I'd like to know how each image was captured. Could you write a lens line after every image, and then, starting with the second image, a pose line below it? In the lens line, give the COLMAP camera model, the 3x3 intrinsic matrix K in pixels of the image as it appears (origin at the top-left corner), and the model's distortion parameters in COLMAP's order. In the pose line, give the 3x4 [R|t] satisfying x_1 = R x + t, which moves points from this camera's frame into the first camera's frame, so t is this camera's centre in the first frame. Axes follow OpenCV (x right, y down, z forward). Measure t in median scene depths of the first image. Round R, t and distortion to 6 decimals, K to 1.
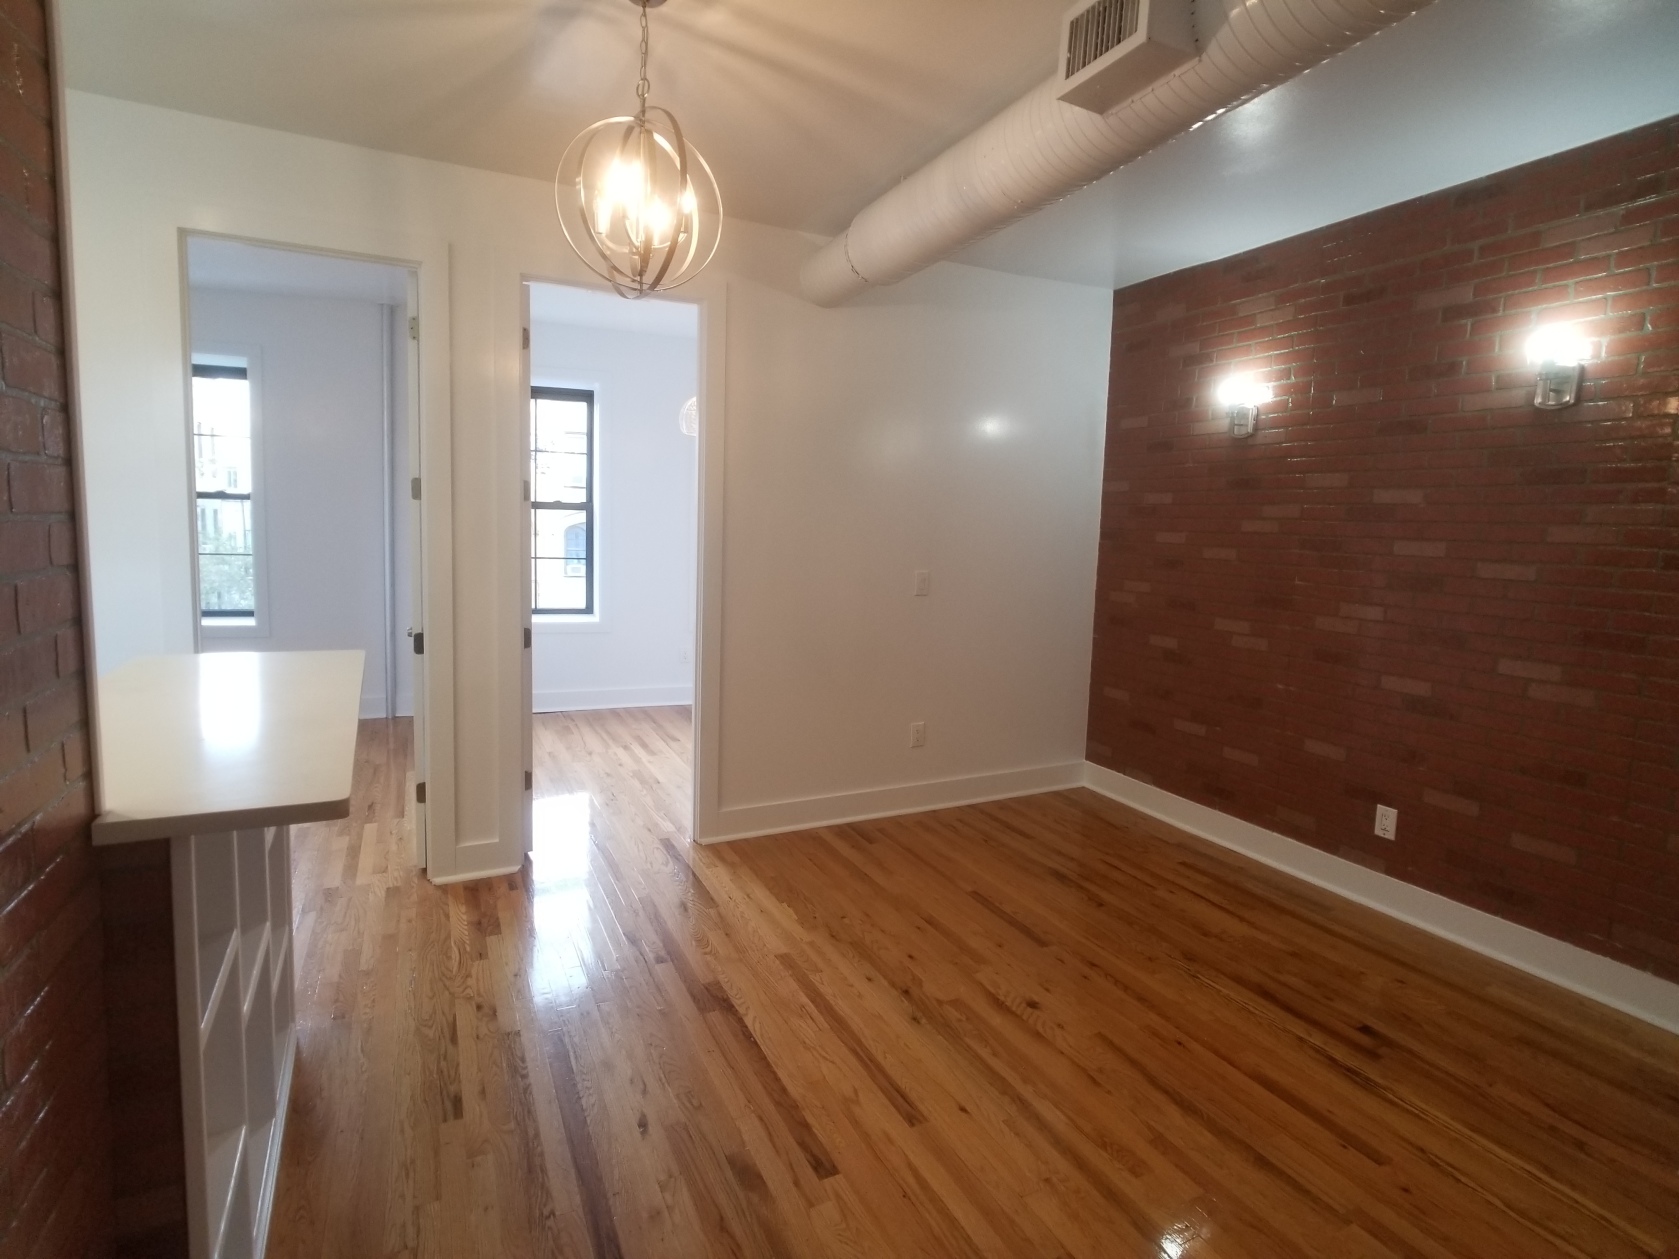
lens RADIAL K [[850.1, 0, 836.5], [0, 850.1, 618.8], [0, 0, 1]] dist [-0.004652, -0.000858]
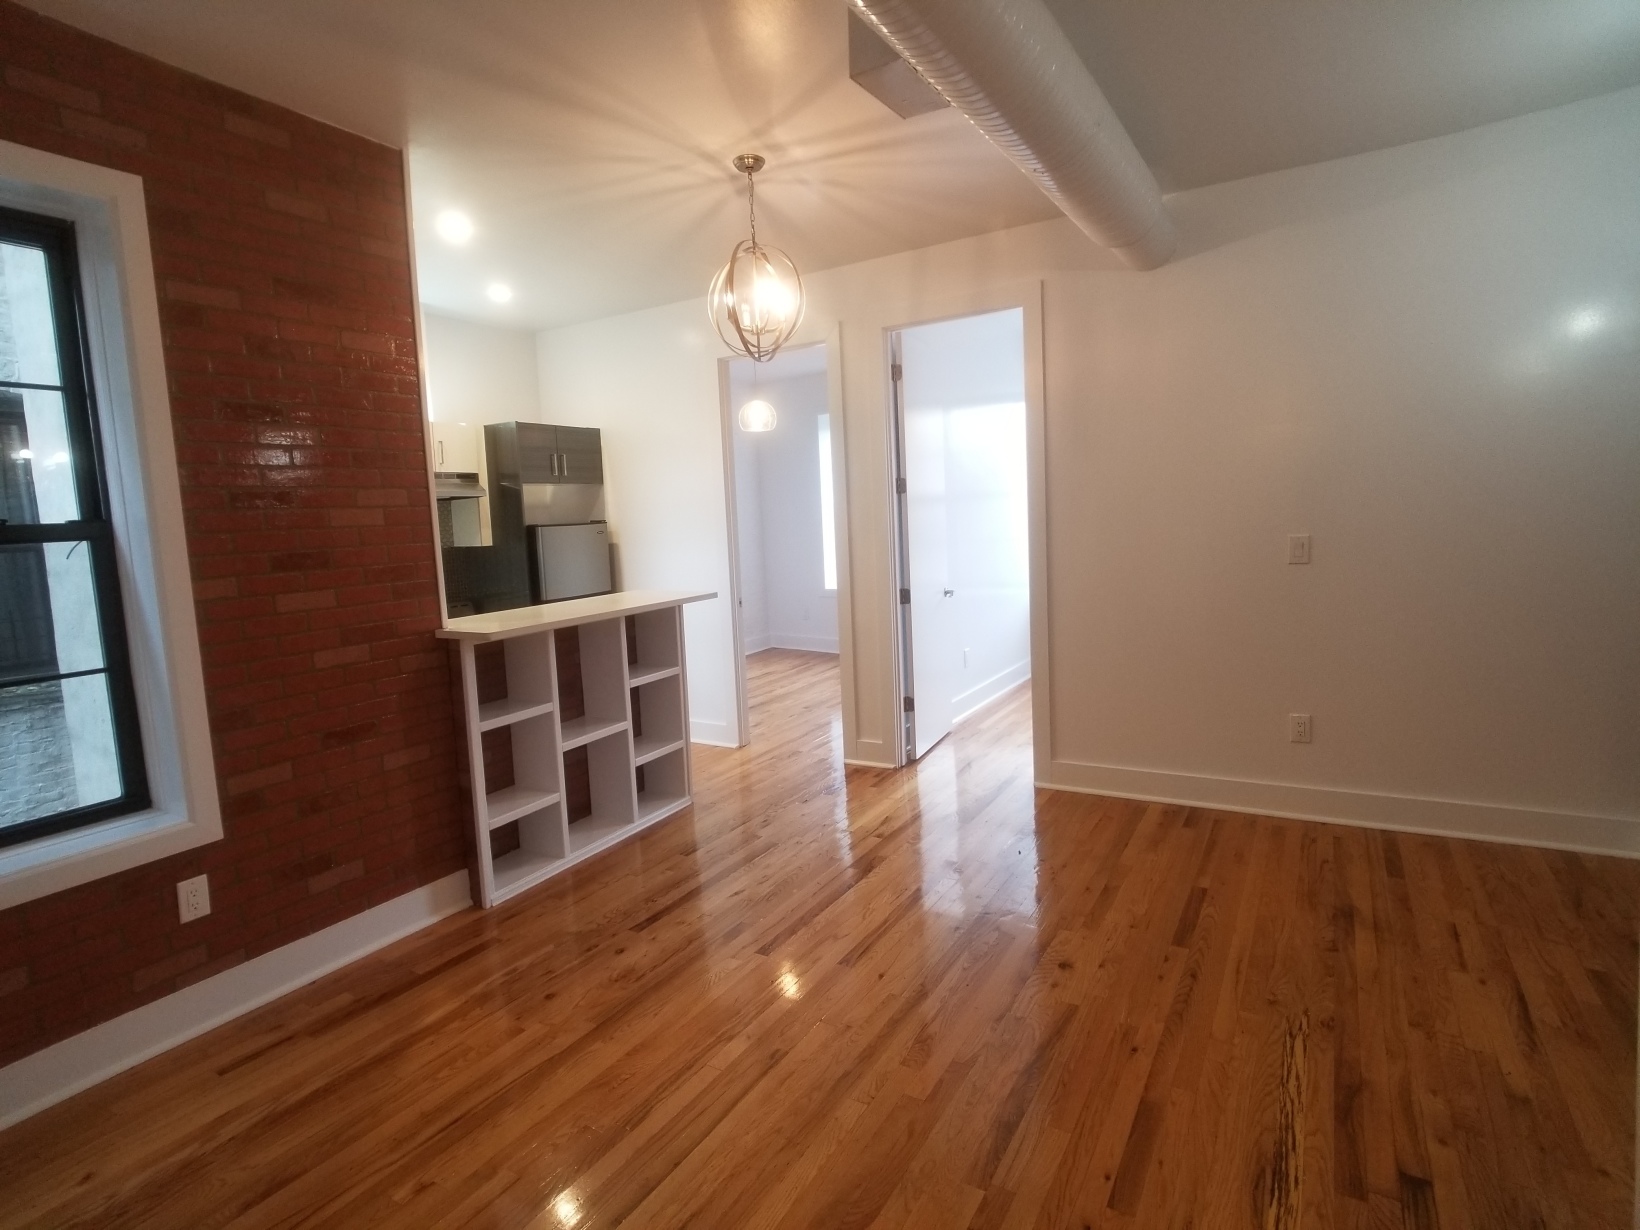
lens RADIAL K [[830.3, 0, 806.2], [0, 830.3, 616.2], [0, 0, 1]] dist [-0.004652, -0.000858]
pose [[0.532136, 0.039541, -0.845735, 0.745588], [-0.032166, 0.999132, 0.026474, 0.023240], [0.846048, 0.013116, 0.532945, 0.184247]]
